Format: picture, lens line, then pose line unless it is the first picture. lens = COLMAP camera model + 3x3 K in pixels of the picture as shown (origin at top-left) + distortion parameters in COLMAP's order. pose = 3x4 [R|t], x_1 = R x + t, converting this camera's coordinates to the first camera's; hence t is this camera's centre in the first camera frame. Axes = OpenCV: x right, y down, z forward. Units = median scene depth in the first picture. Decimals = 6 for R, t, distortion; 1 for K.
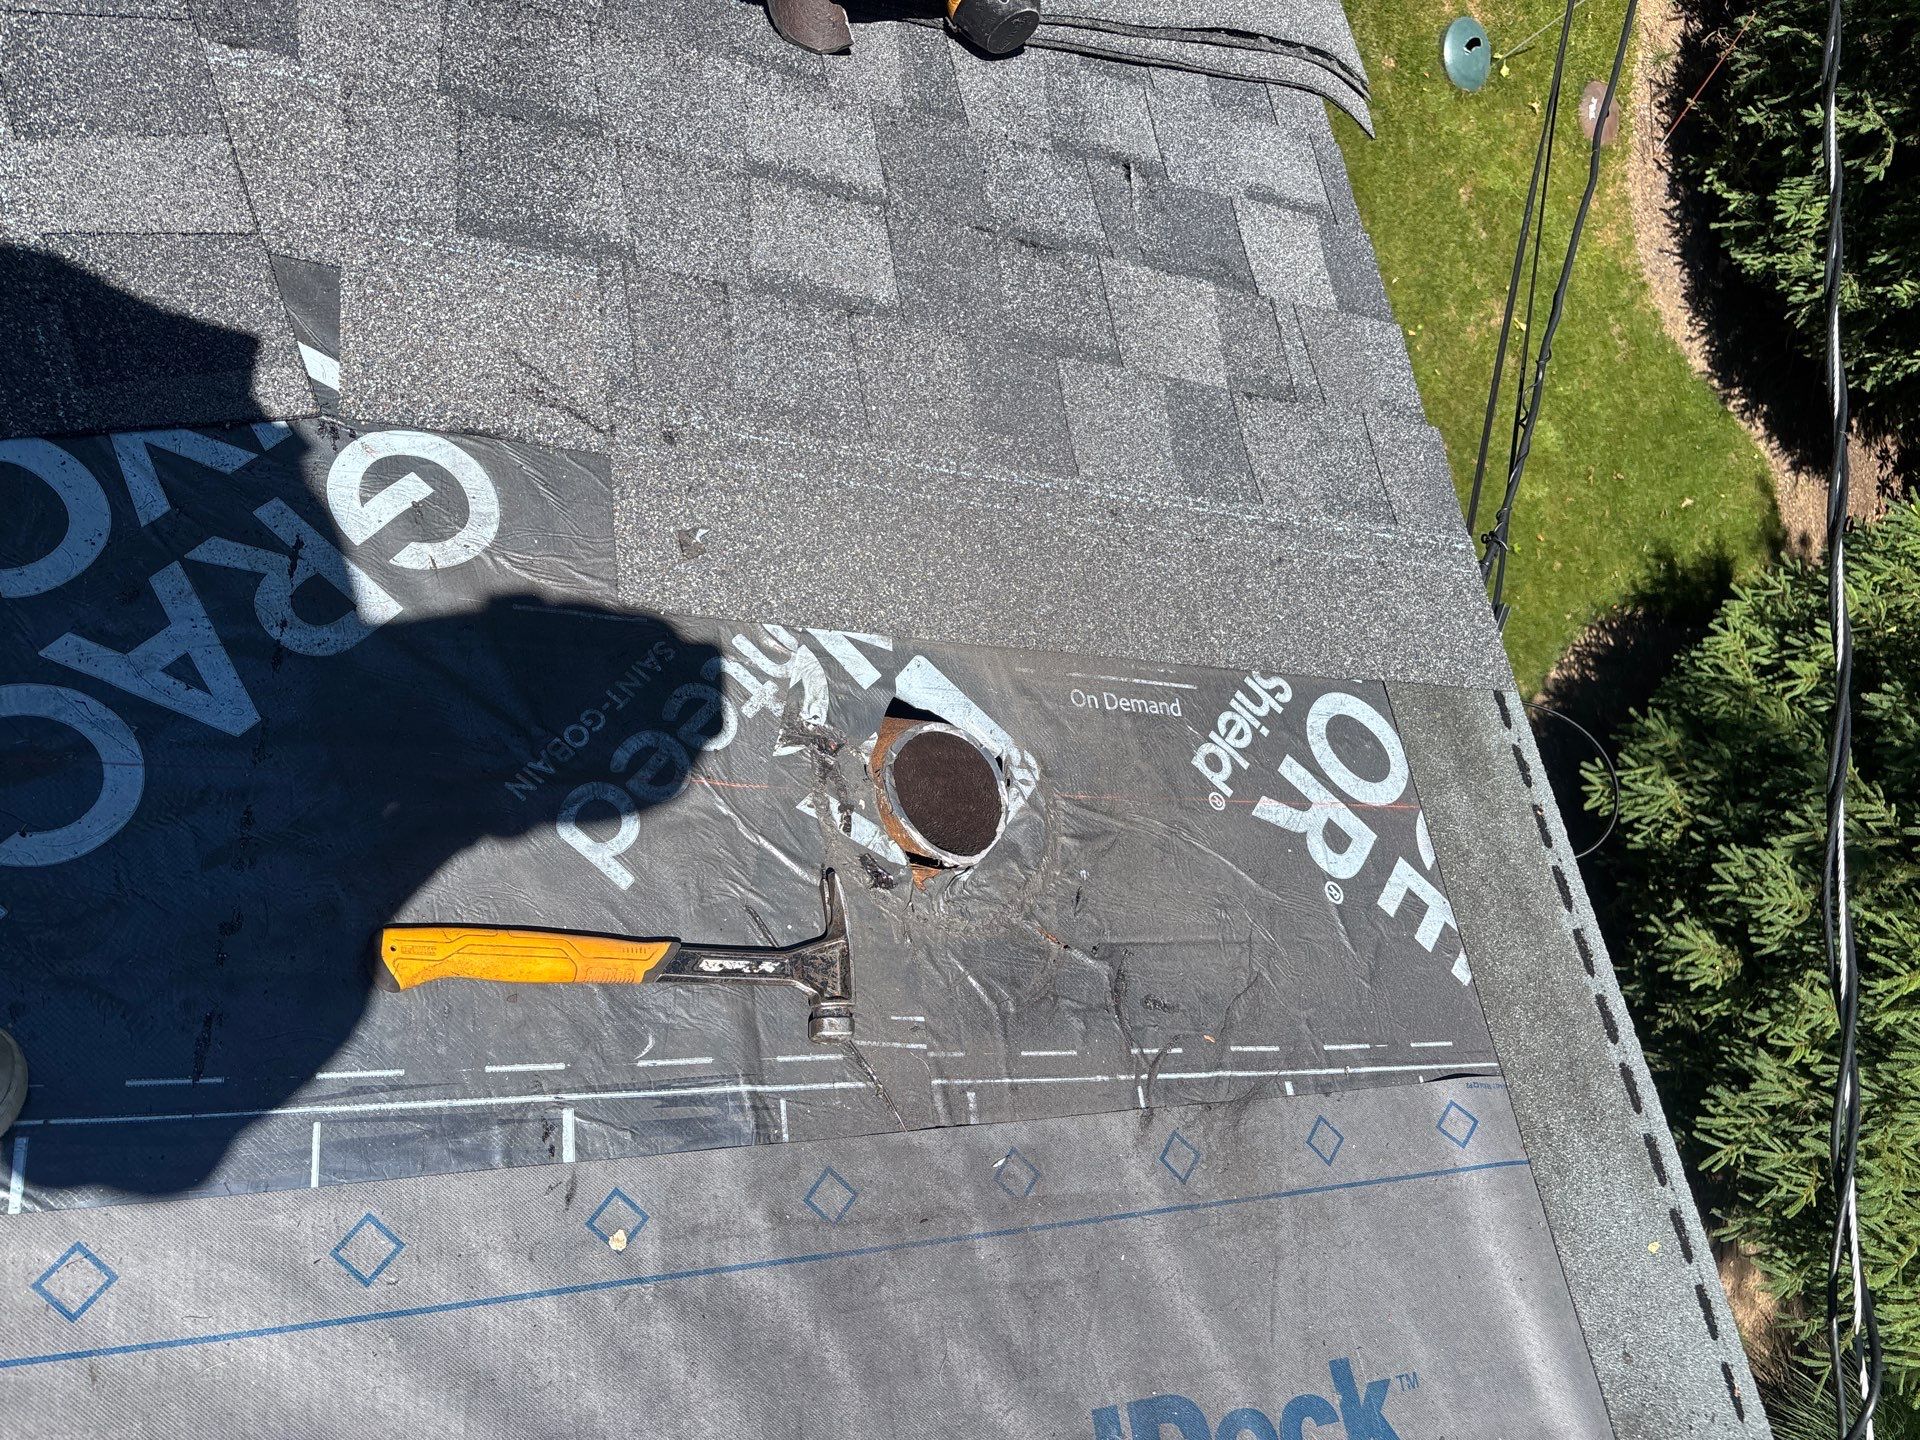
lens RADIAL K [[1428.5, 0, 963.8], [0, 1428.5, 724.7], [0, 0, 1]] dist [0.041256, -0.051581]
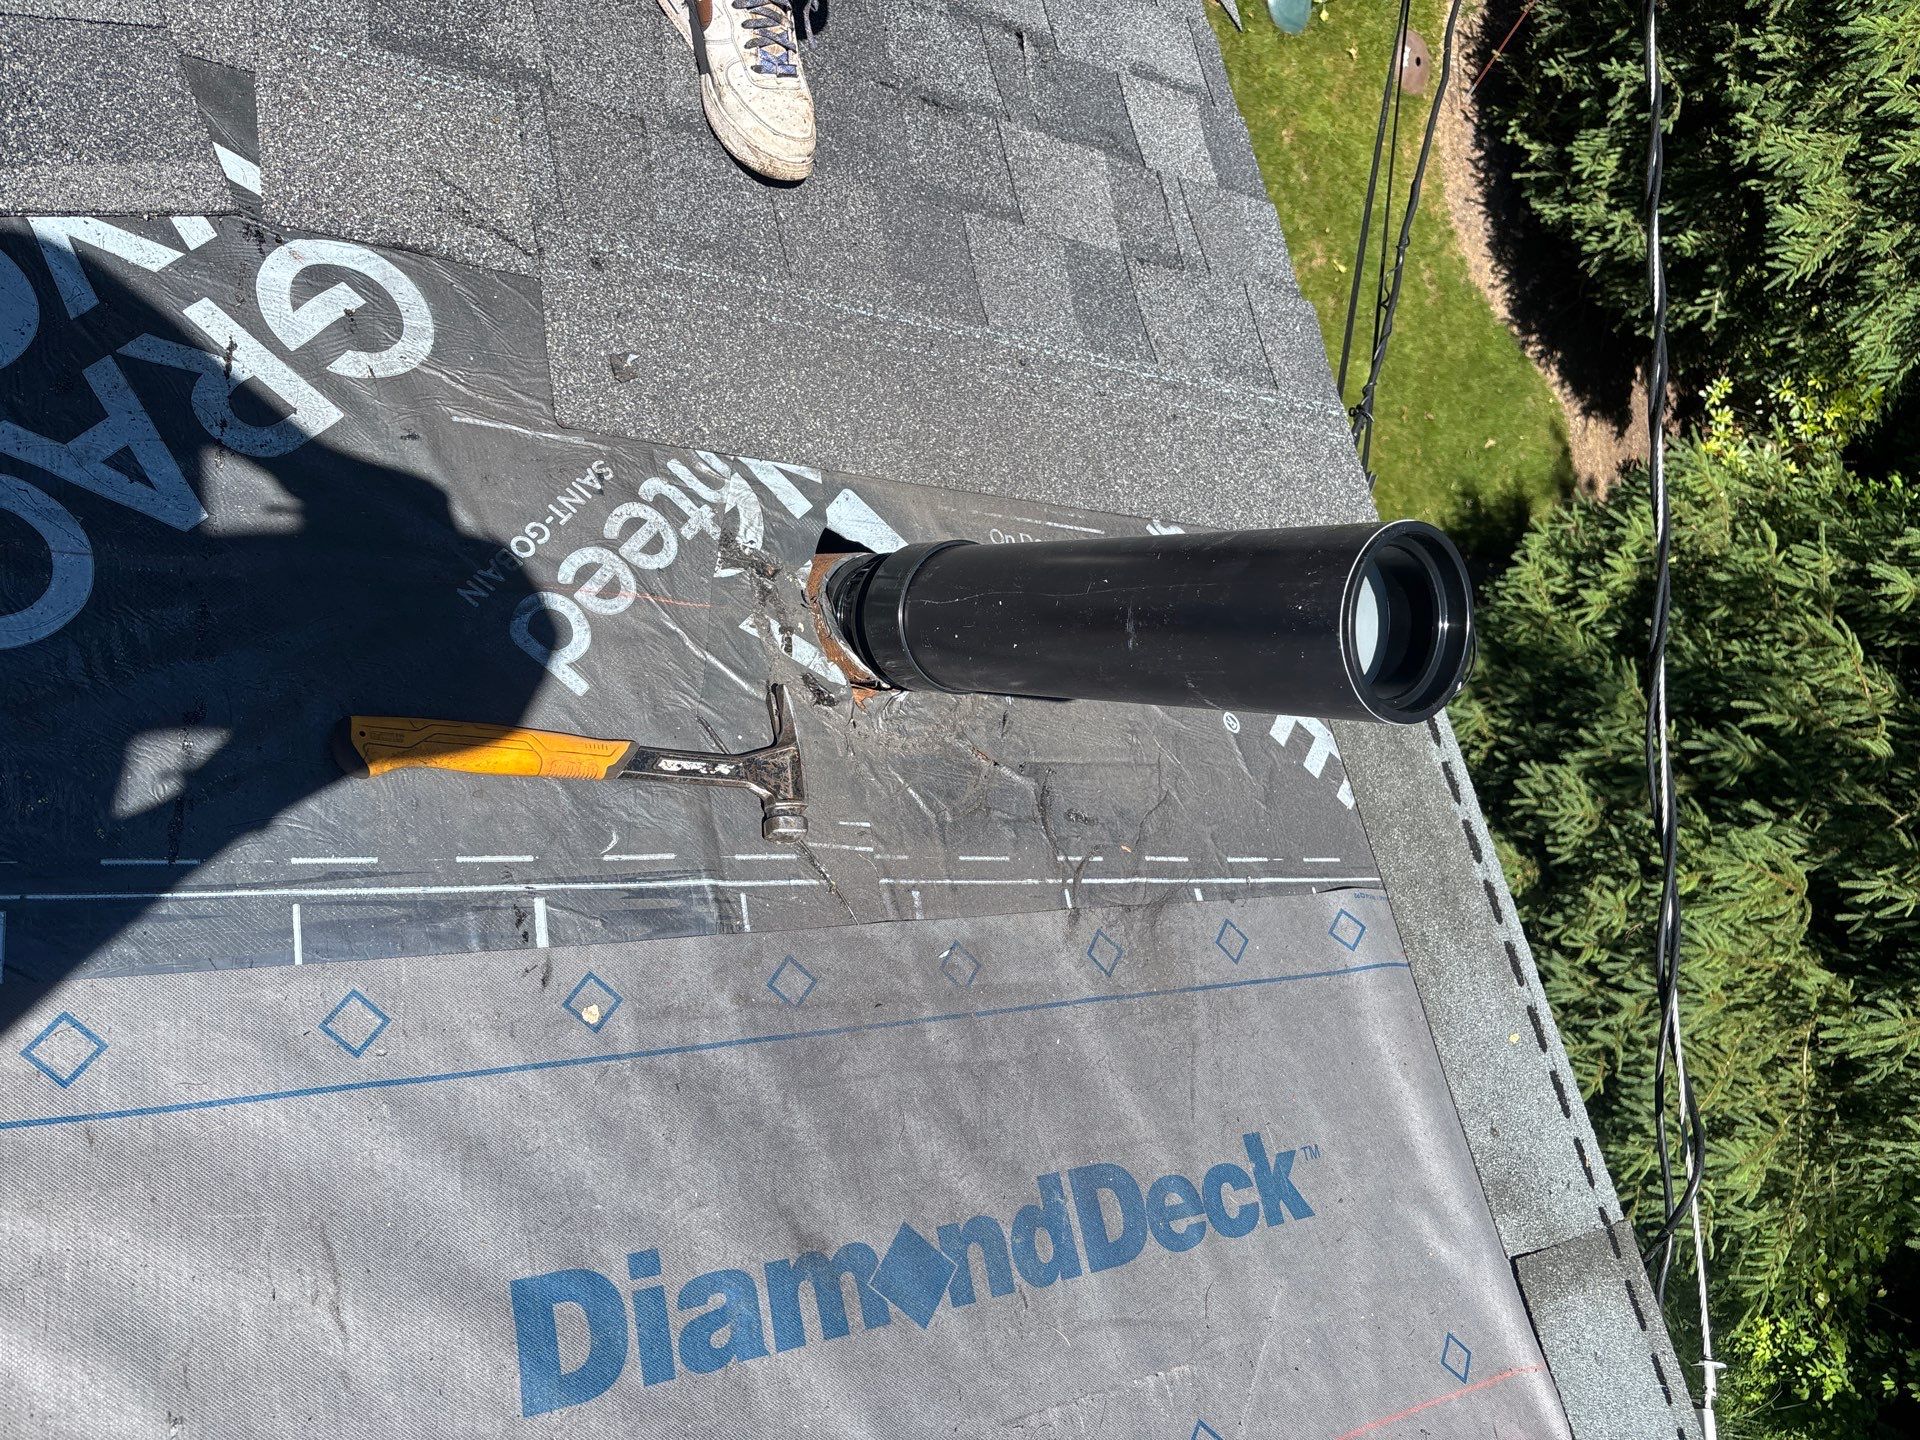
lens RADIAL K [[1424.6, 0, 966.2], [0, 1424.6, 722.3], [0, 0, 1]] dist [0.015132, -0.006725]
pose [[0.993168, -0.015465, 0.115663, -0.070243], [0.010723, 0.999081, 0.041504, 0.081749], [-0.116198, -0.039981, 0.992421, -0.031449]]
